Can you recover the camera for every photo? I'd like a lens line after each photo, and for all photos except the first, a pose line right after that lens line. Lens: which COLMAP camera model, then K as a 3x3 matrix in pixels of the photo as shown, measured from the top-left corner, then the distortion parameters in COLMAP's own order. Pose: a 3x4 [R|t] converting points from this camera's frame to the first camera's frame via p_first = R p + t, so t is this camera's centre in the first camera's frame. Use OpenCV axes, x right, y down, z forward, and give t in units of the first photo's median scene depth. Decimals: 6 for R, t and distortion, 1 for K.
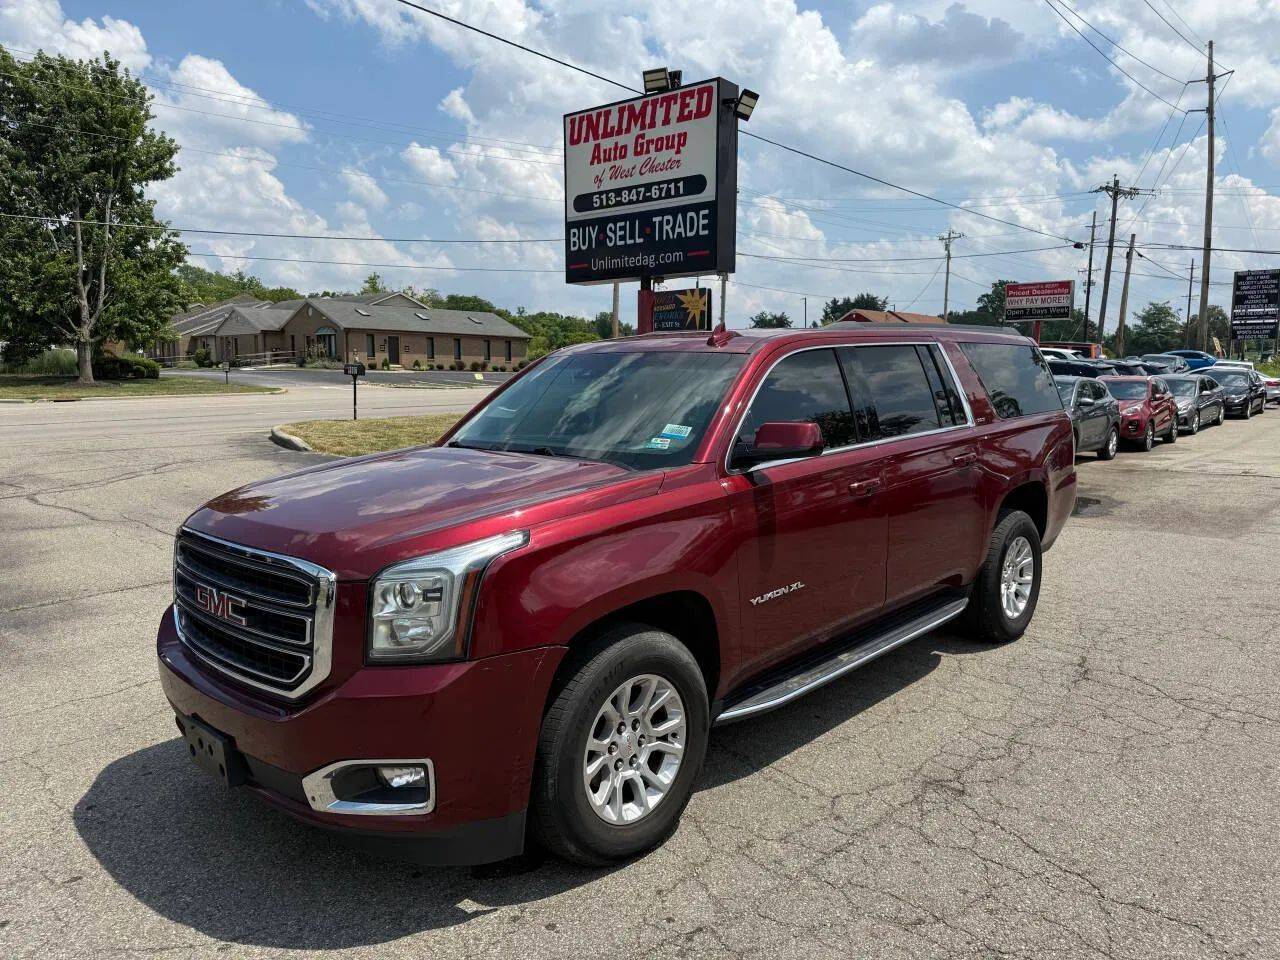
lens RADIAL K [[930.4, 0, 644.4], [0, 930.4, 497.0], [0, 0, 1]] dist [0.068454, -0.078706]
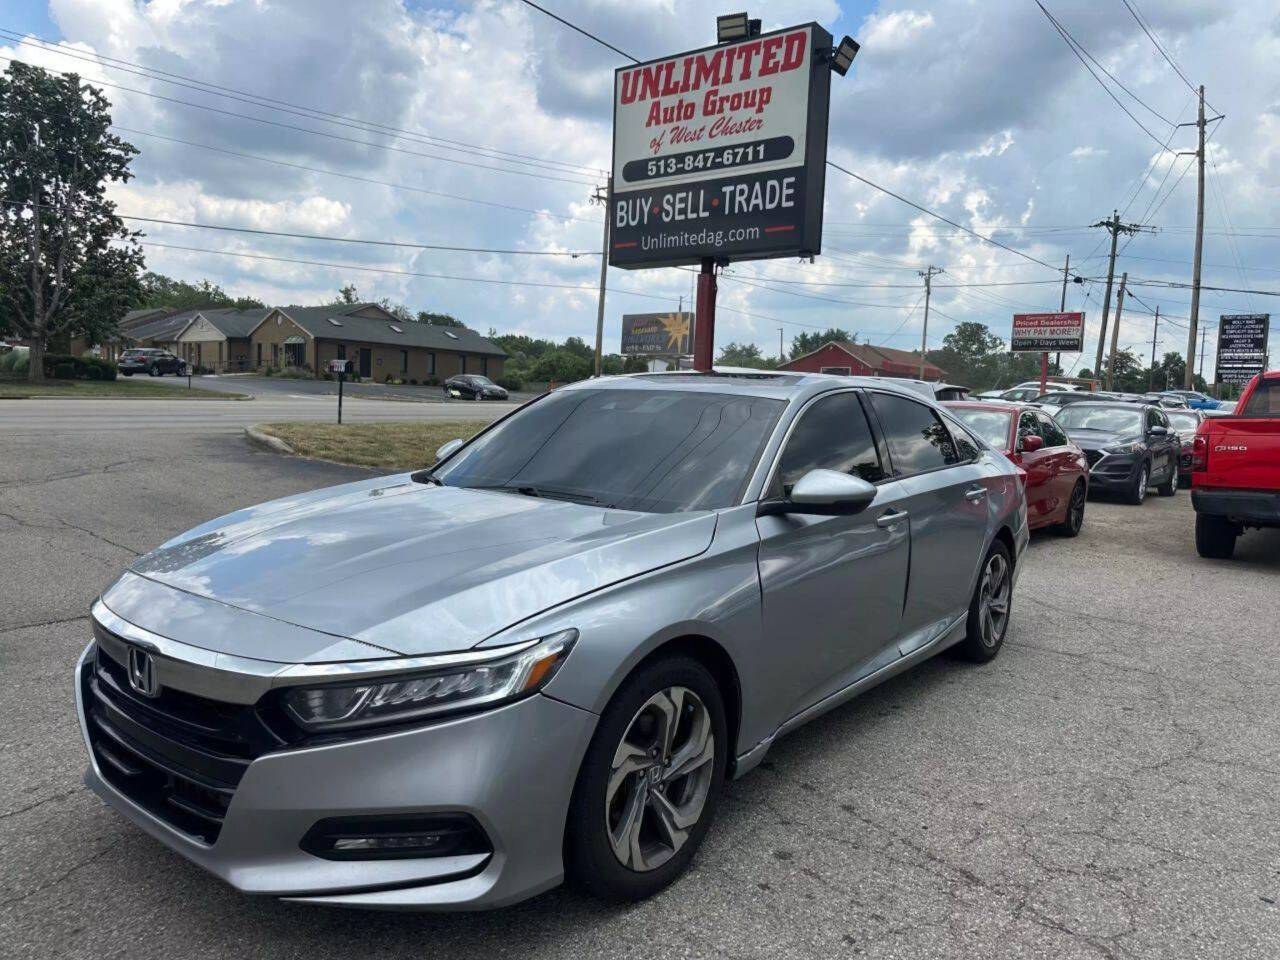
lens RADIAL K [[939.8, 0, 640.0], [0, 939.8, 480.0], [0, 0, 1]] dist [0.053898, -0.064014]
pose [[0.998924, 0.032329, 0.033244, -0.082490], [-0.030726, 0.998392, -0.047646, 0.007421], [-0.034730, 0.046573, 0.998311, 0.159442]]
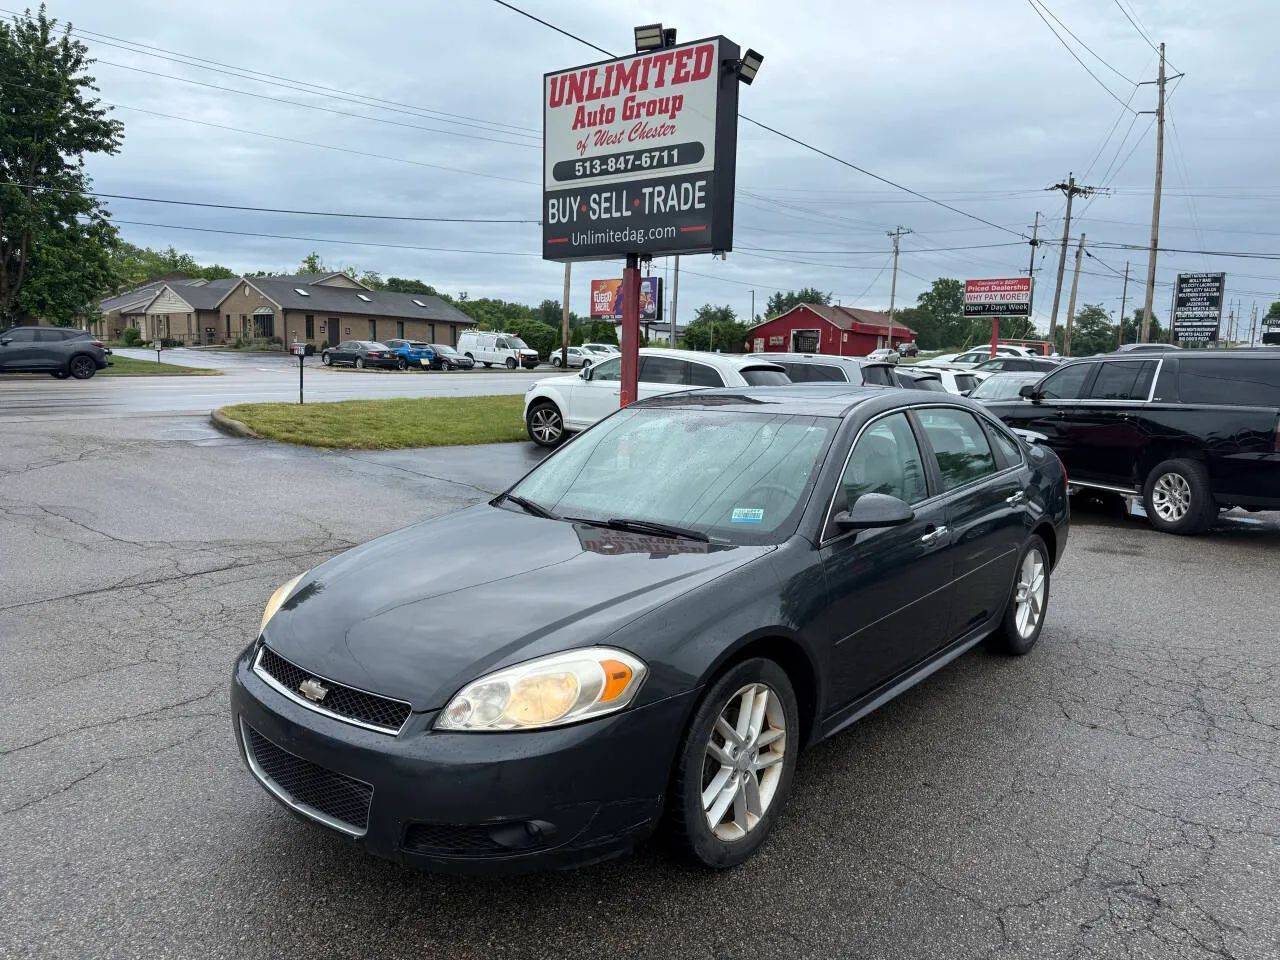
lens RADIAL K [[934.4, 0, 636.2], [0, 934.4, 501.9], [0, 0, 1]] dist [0.048935, -0.051040]
pose [[0.998481, 0.012990, 0.053543, -0.040912], [-0.013805, 0.999794, 0.014879, -0.005577], [-0.053339, -0.015595, 0.998455, 0.076005]]
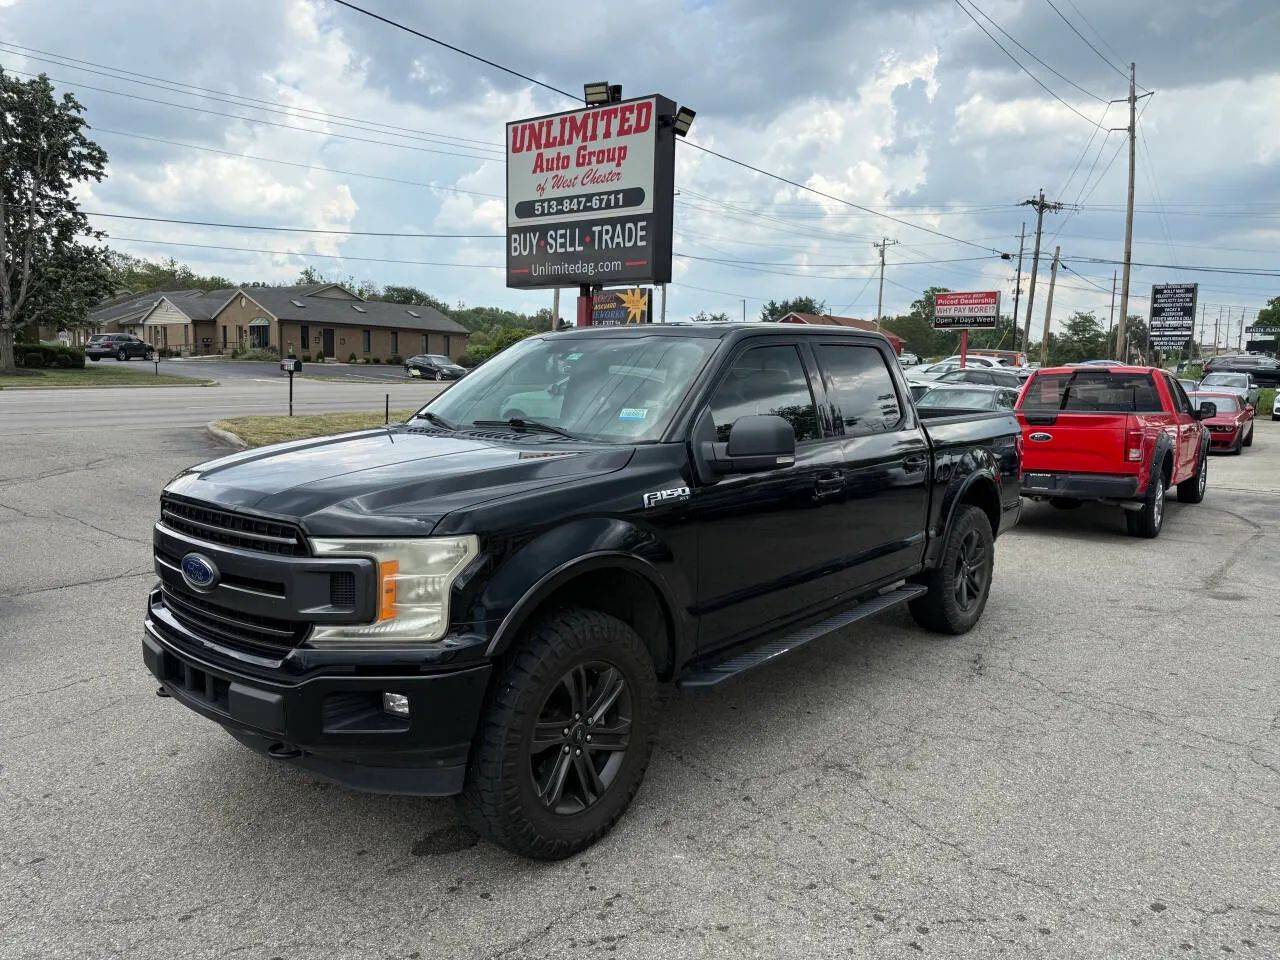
lens RADIAL K [[930.3, 0, 639.6], [0, 930.3, 493.0], [0, 0, 1]] dist [0.073750, -0.093026]
pose [[0.998140, 0.011774, 0.059809, 0.002448], [-0.011698, 0.999930, -0.001607, -0.004795], [-0.059824, 0.000904, 0.998209, -0.028592]]
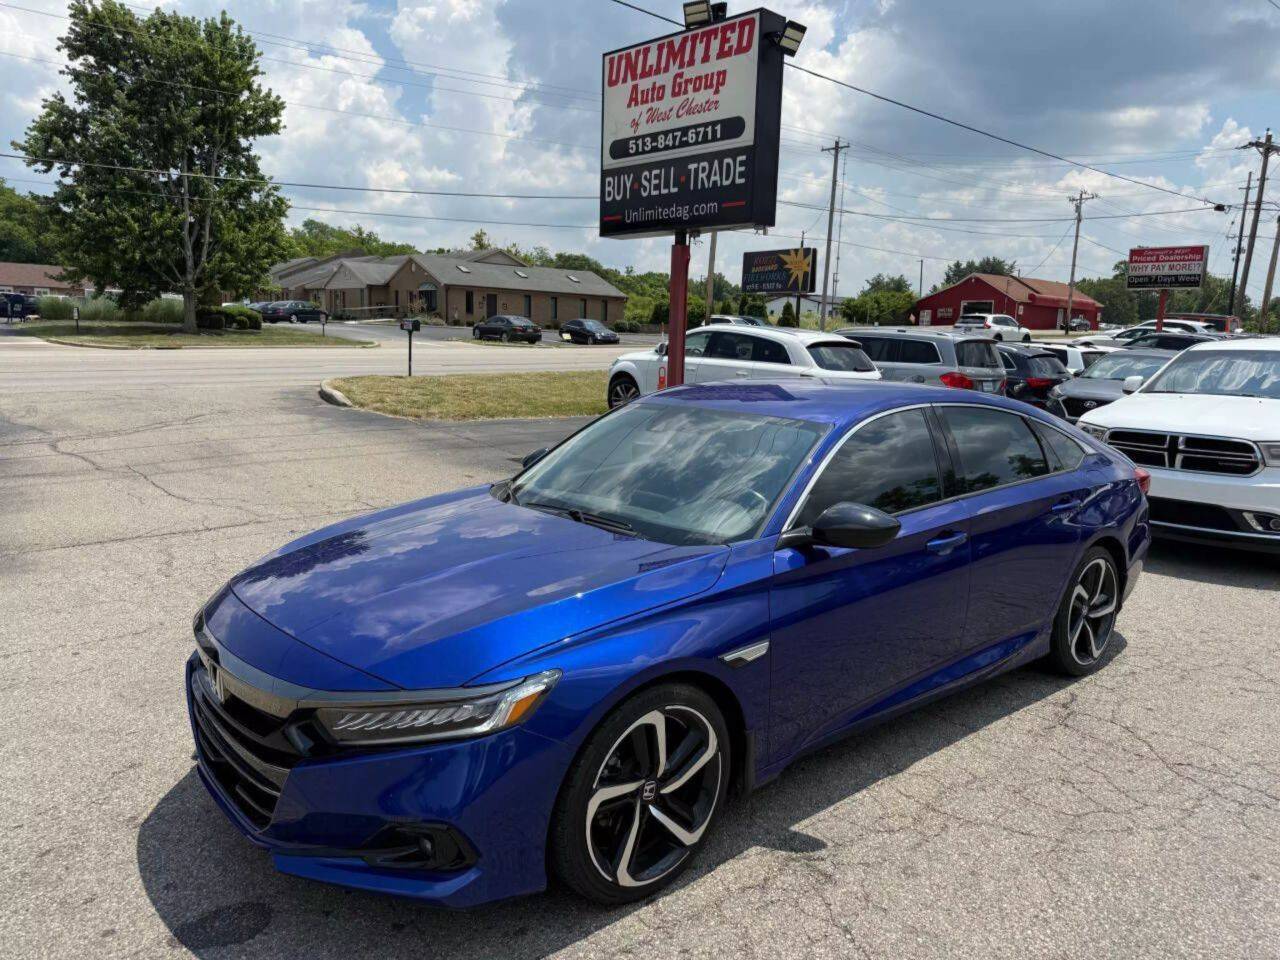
lens RADIAL K [[939.0, 0, 634.3], [0, 939.0, 497.4], [0, 0, 1]] dist [0.012819, -0.005621]
pose [[0.991931, 0.046105, -0.118101, 0.077732], [-0.041344, 0.998242, 0.042457, -0.009505], [0.119851, -0.037232, 0.992094, 0.064310]]
